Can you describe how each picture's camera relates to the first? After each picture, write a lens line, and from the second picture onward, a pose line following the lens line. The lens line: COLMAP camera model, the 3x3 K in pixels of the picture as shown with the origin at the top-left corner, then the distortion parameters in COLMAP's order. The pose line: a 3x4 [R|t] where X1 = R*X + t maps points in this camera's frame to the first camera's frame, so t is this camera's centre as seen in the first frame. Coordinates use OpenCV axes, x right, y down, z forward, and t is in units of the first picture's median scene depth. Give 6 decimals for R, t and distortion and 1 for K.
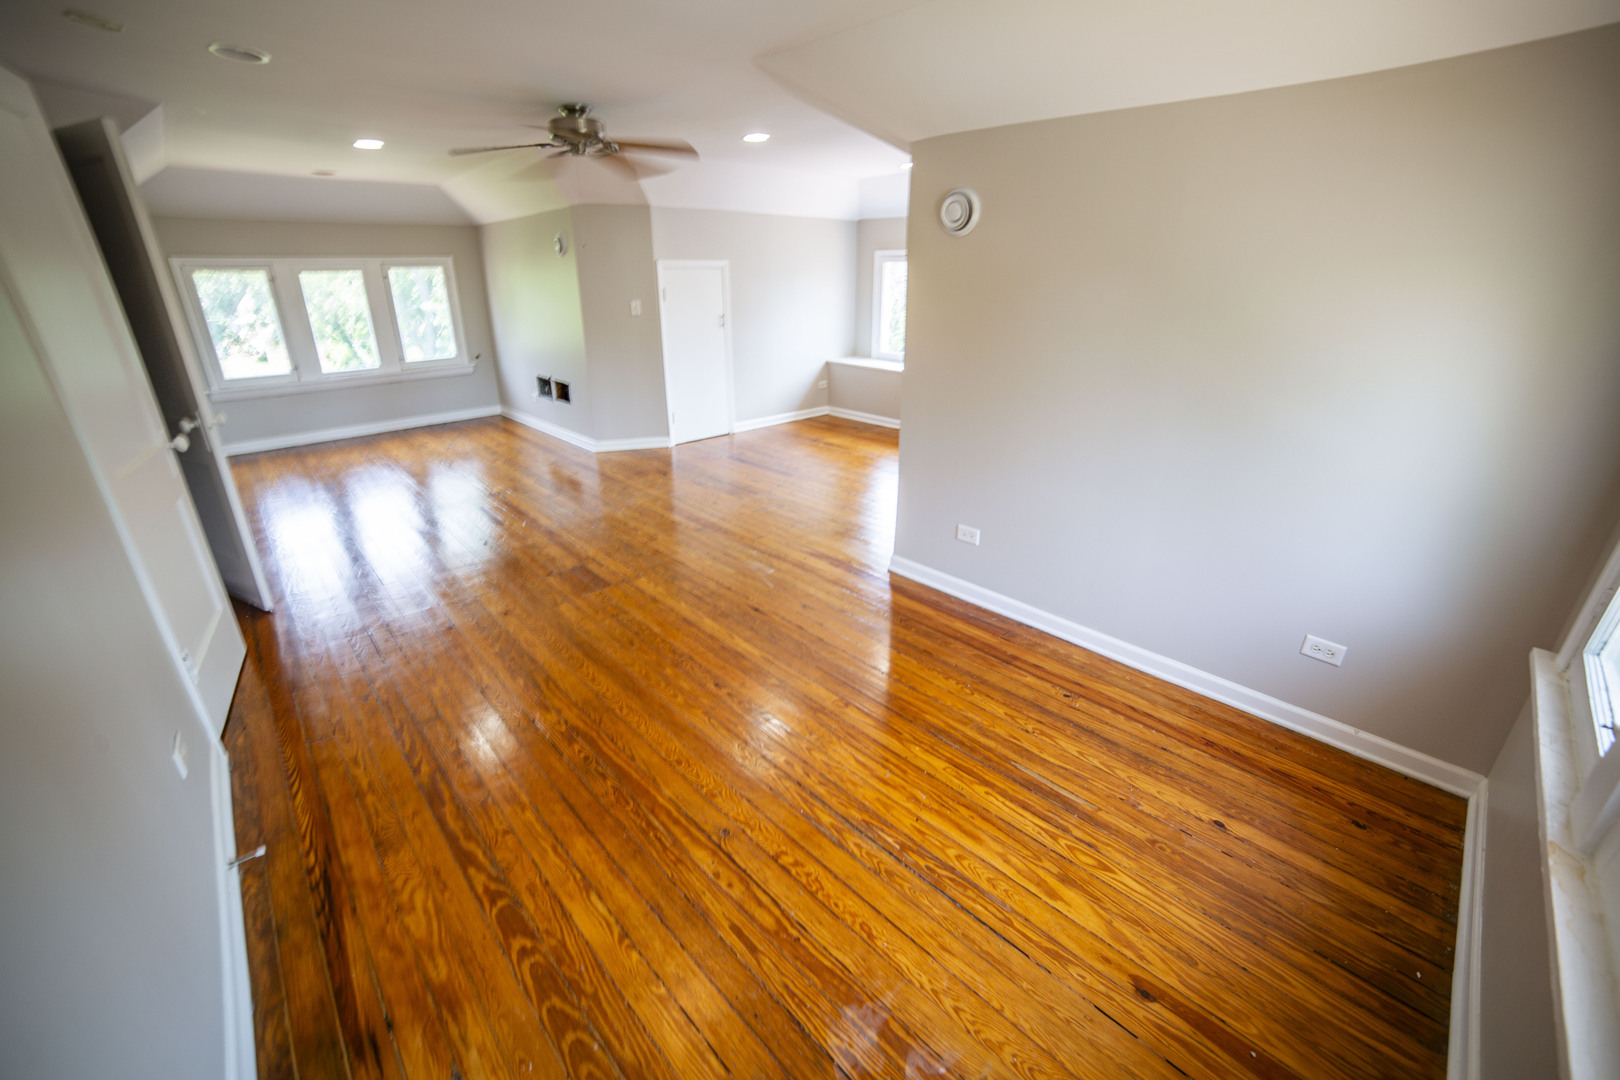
lens RADIAL K [[650.4, 0, 818.3], [0, 650.4, 546.7], [0, 0, 1]] dist [-0.113263, 0.042067]
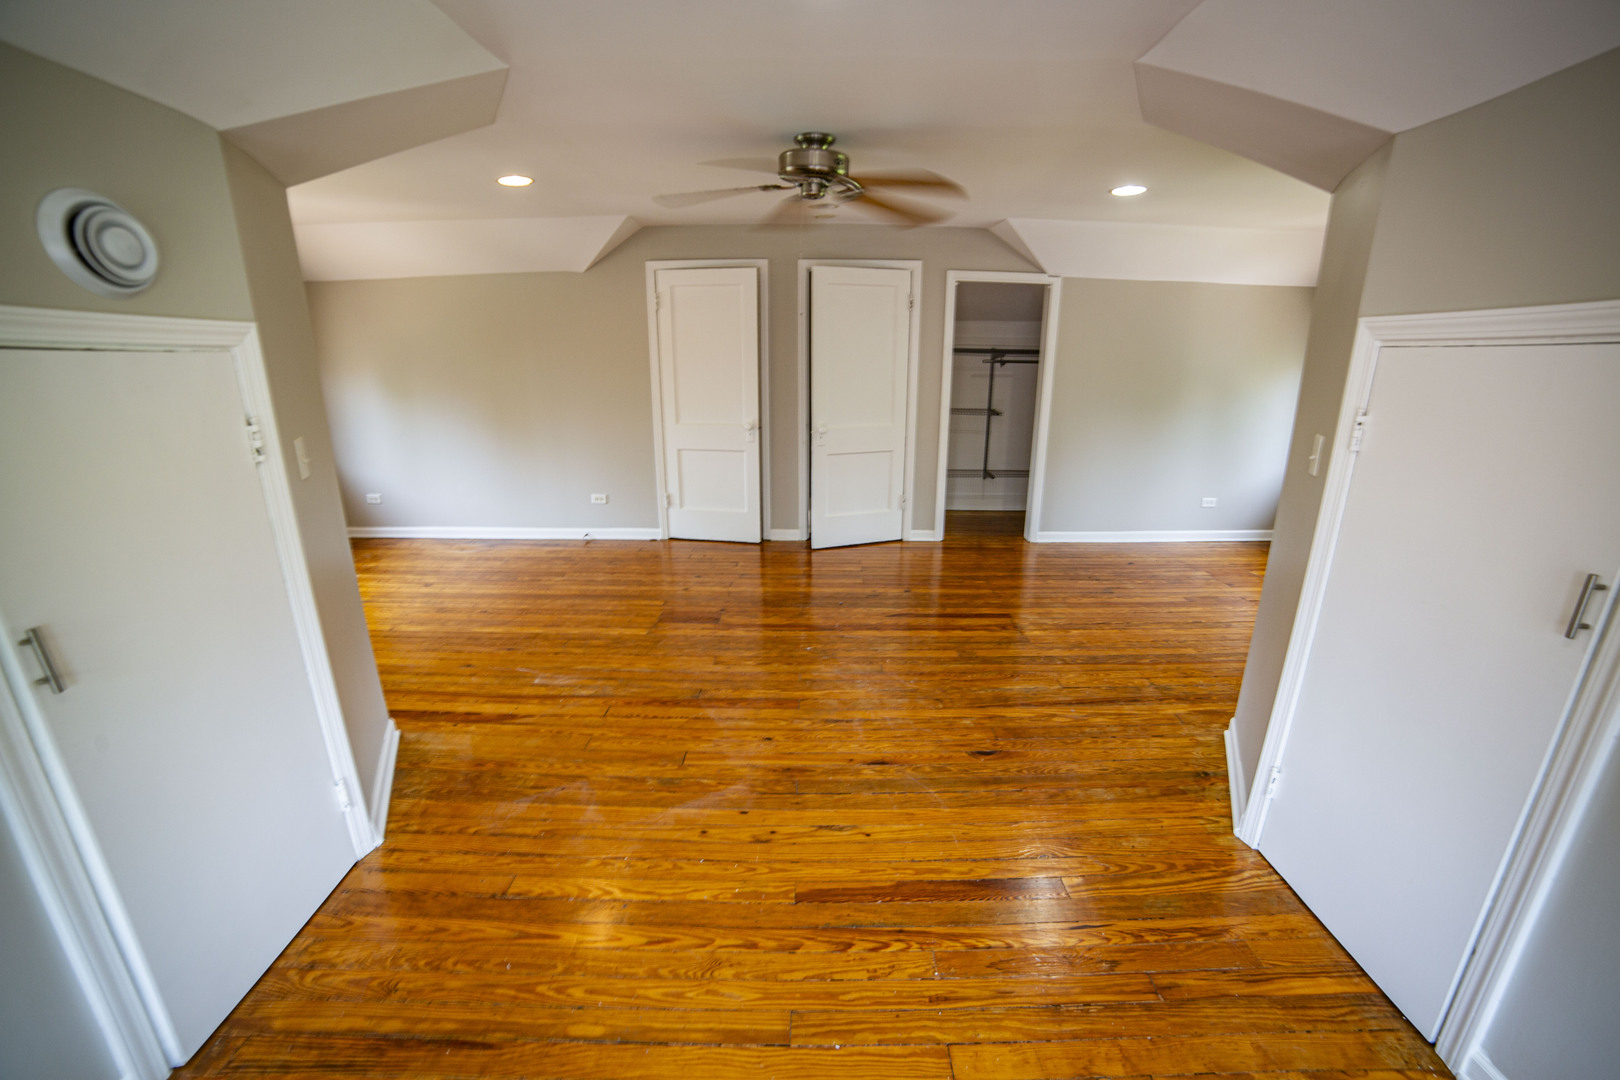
lens RADIAL K [[650.4, 0, 818.3], [0, 650.4, 546.7], [0, 0, 1]] dist [-0.113263, 0.042067]
pose [[-0.679510, 0.209714, -0.703055, 0.242812], [-0.295937, 0.798512, 0.524213, -0.689088], [0.671333, 0.564268, -0.480535, 1.580710]]
